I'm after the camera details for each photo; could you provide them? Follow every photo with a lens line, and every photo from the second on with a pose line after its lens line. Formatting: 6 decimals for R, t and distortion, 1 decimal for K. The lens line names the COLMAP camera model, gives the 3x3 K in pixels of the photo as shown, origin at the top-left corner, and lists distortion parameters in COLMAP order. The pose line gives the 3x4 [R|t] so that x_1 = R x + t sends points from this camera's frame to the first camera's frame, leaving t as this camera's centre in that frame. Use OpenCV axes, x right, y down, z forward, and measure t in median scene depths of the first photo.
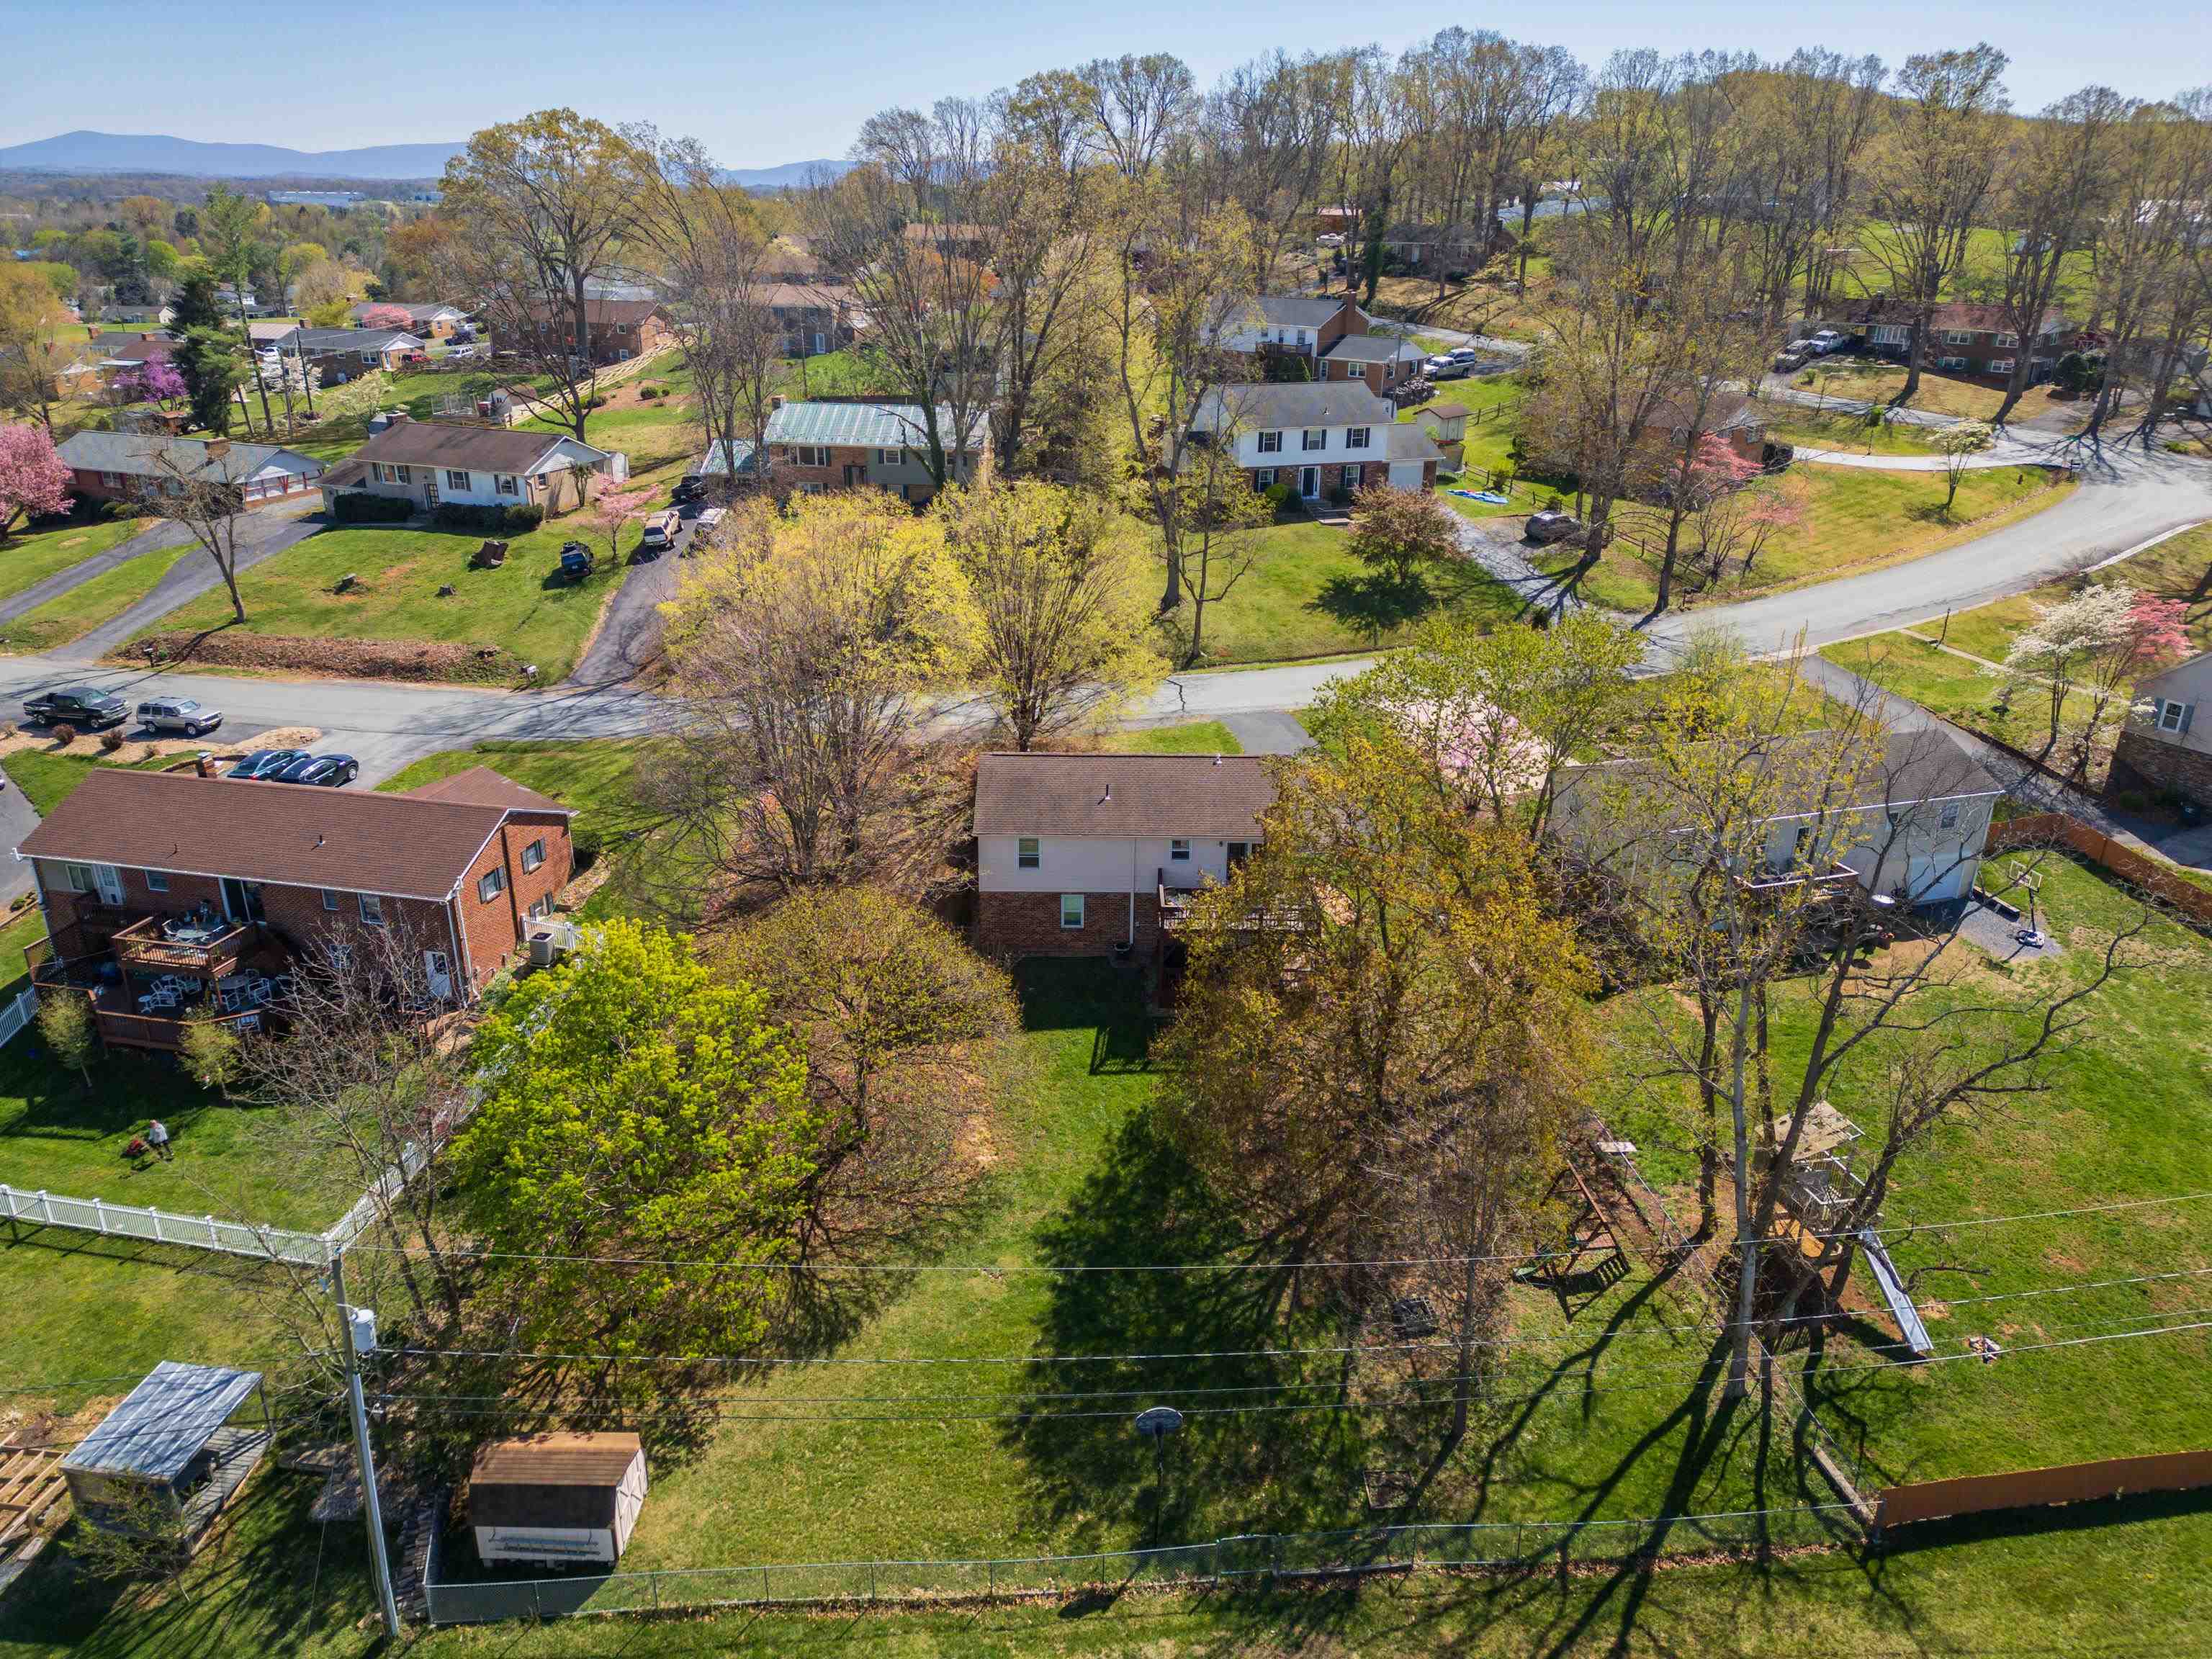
lens RADIAL K [[1580.6, 0, 1106.0], [0, 1580.6, 829.5], [0, 0, 1]] dist [0.070684, -0.055418]
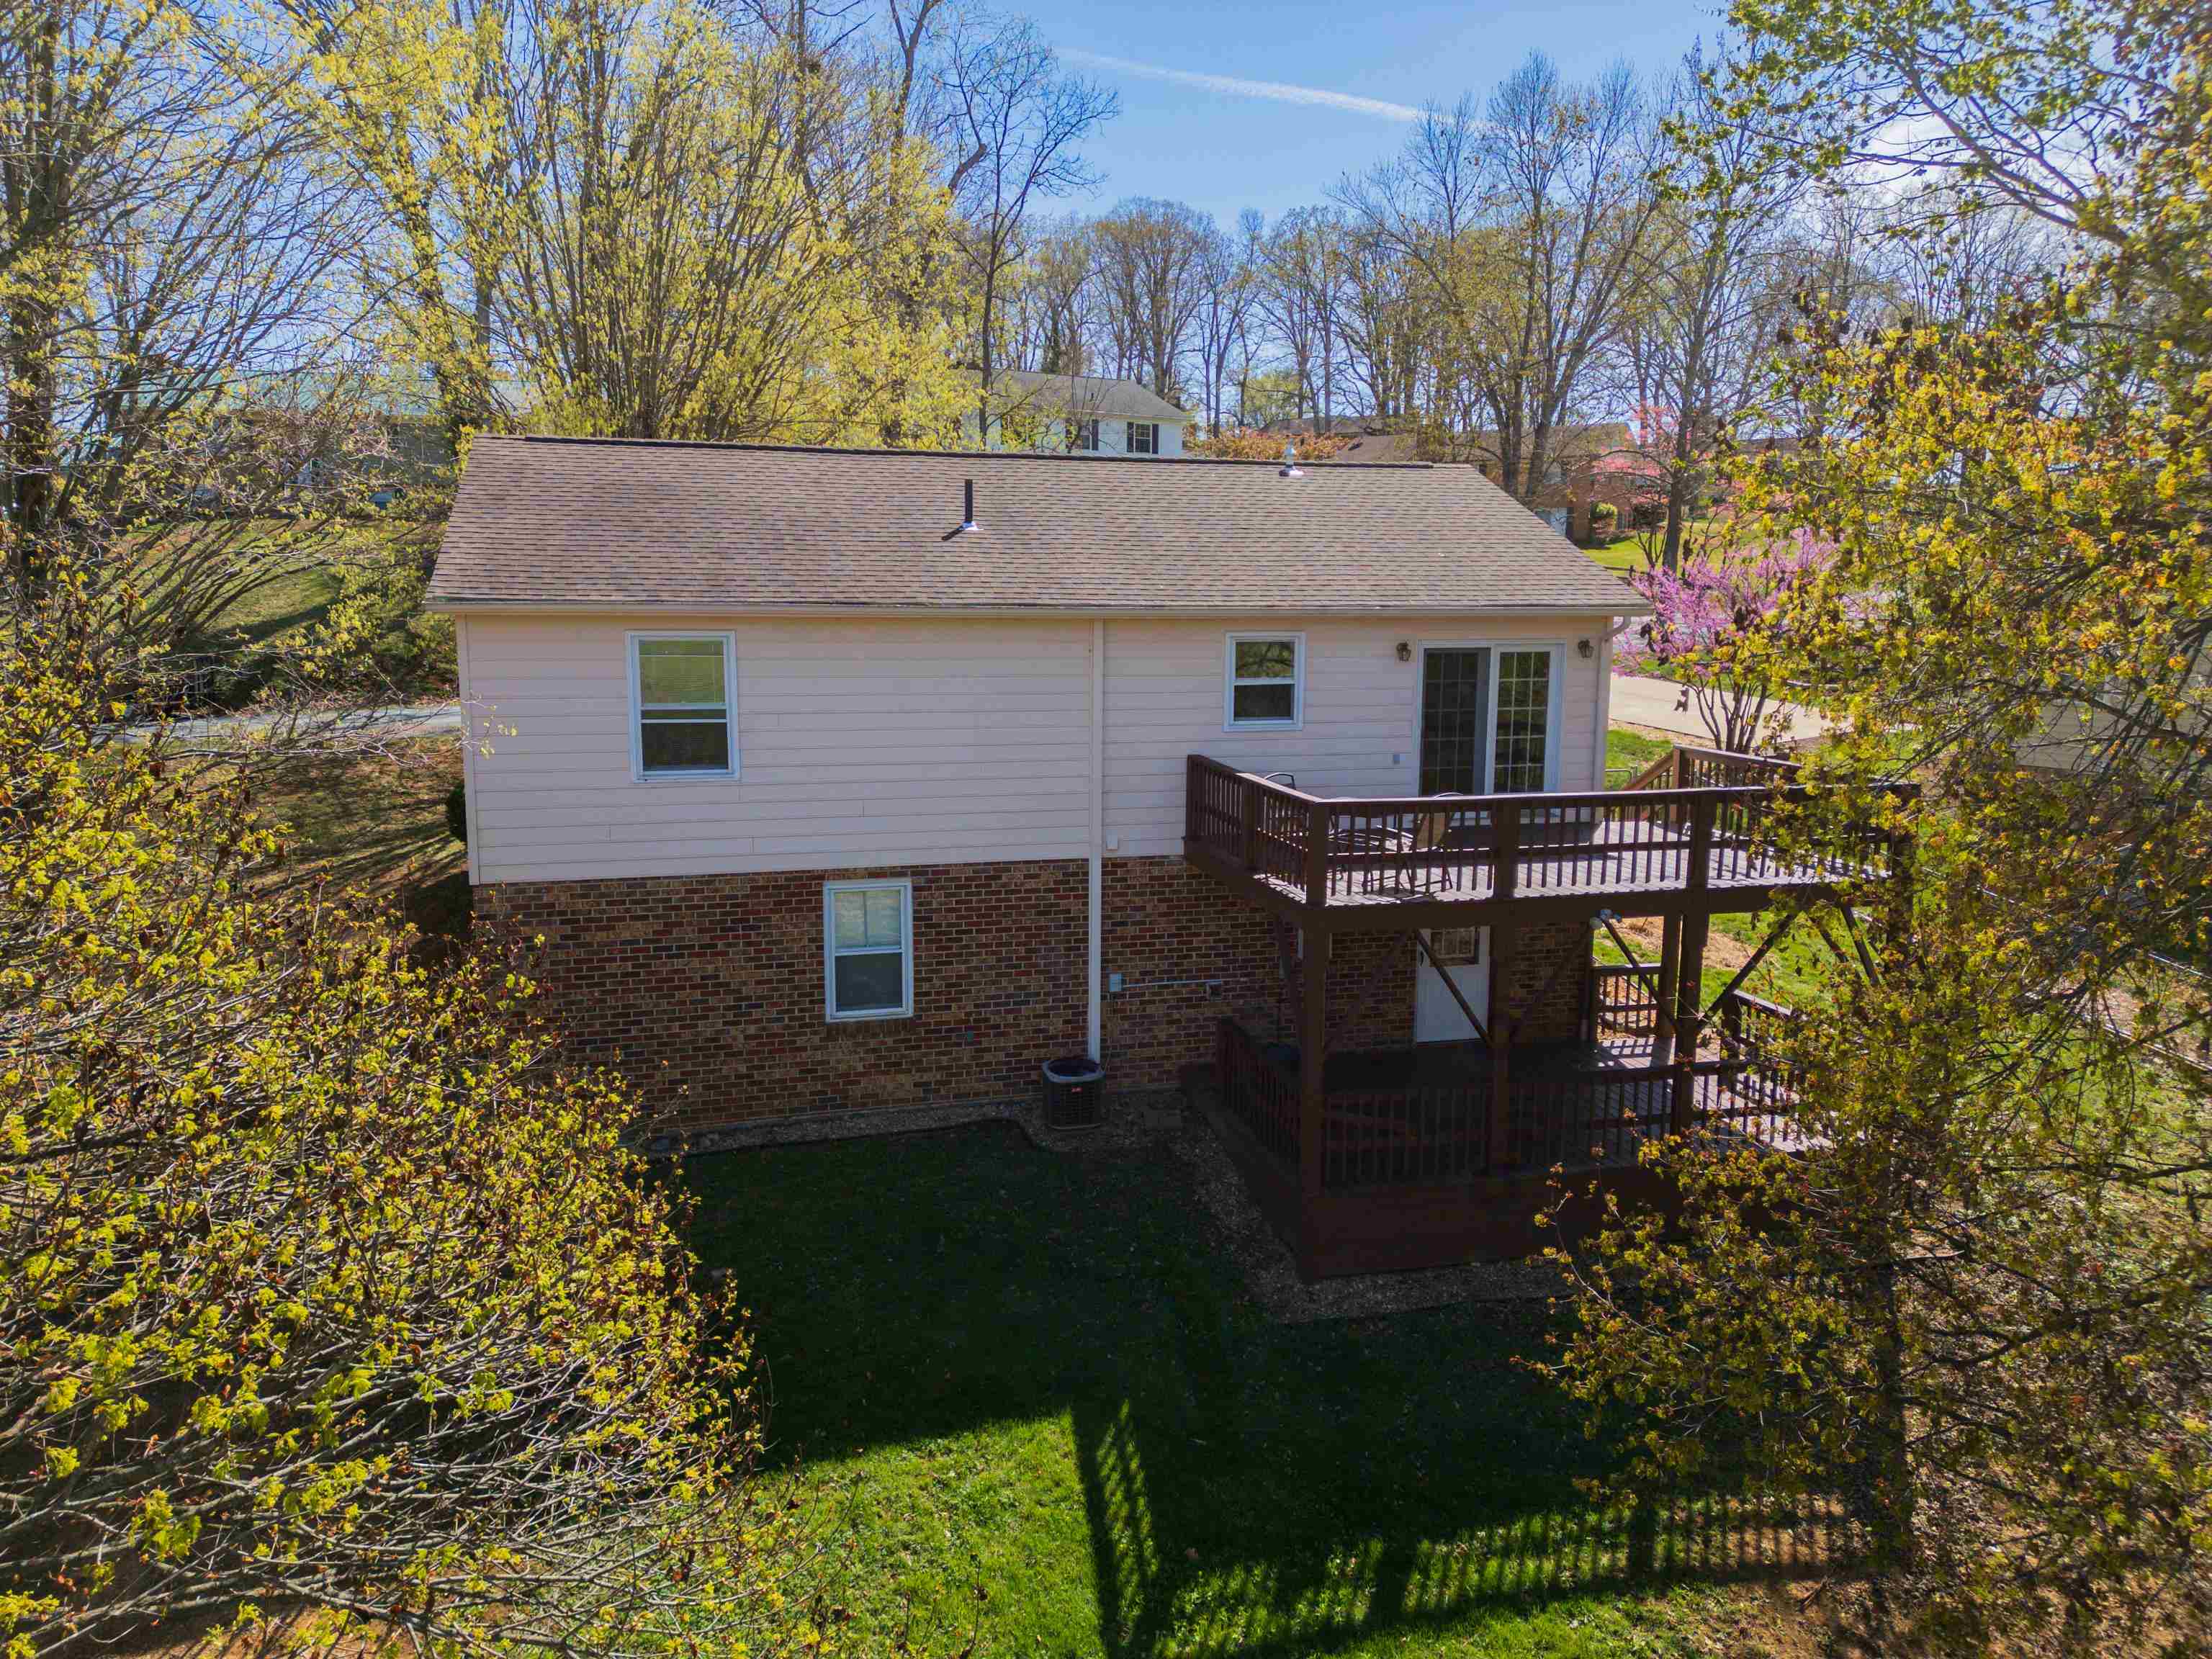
lens RADIAL K [[1580.6, 0, 1106.0], [0, 1580.6, 829.5], [0, 0, 1]] dist [0.070684, -0.055418]
pose [[0.964032, -0.038345, 0.263007, -0.051340], [0.097430, 0.971640, -0.215462, 0.093344], [-0.247286, 0.233336, 0.940427, 0.757856]]
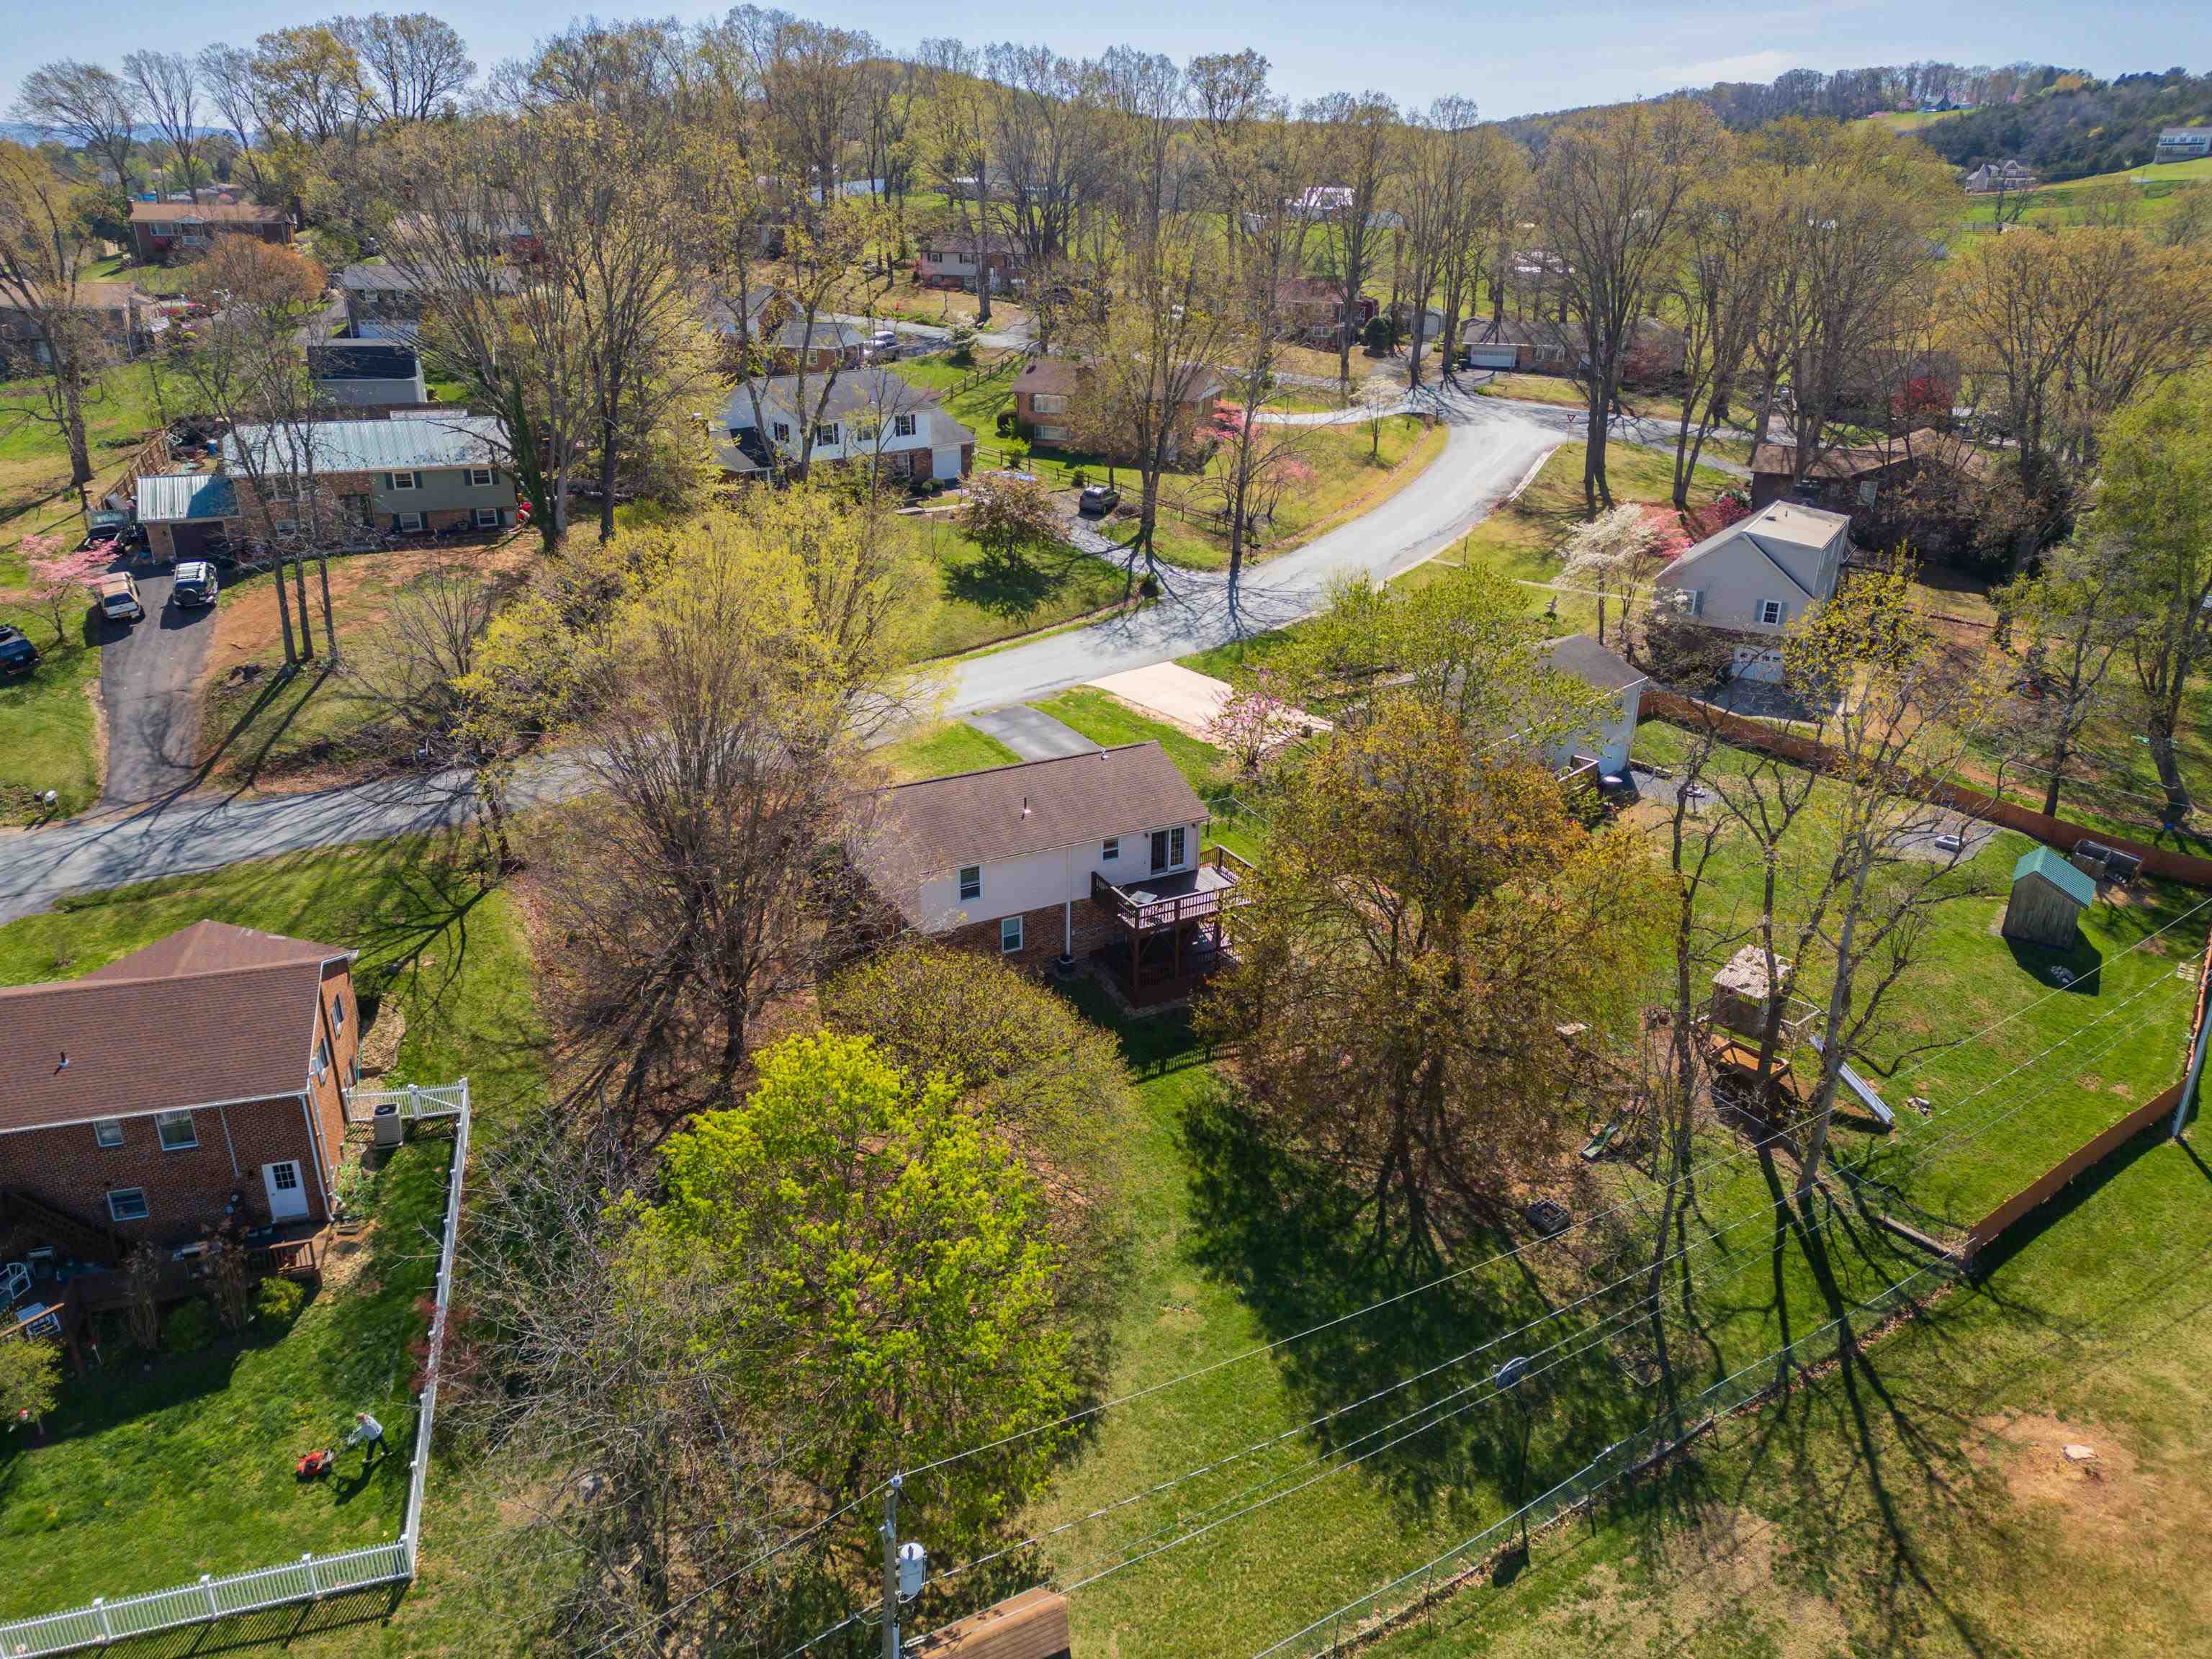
lens RADIAL K [[1580.6, 0, 1106.0], [0, 1580.6, 829.5], [0, 0, 1]] dist [0.070684, -0.055418]
pose [[0.871831, -0.183864, 0.453987, -0.402024], [0.178384, 0.982405, 0.055307, -0.054503], [-0.456169, 0.032765, 0.889290, 0.121688]]
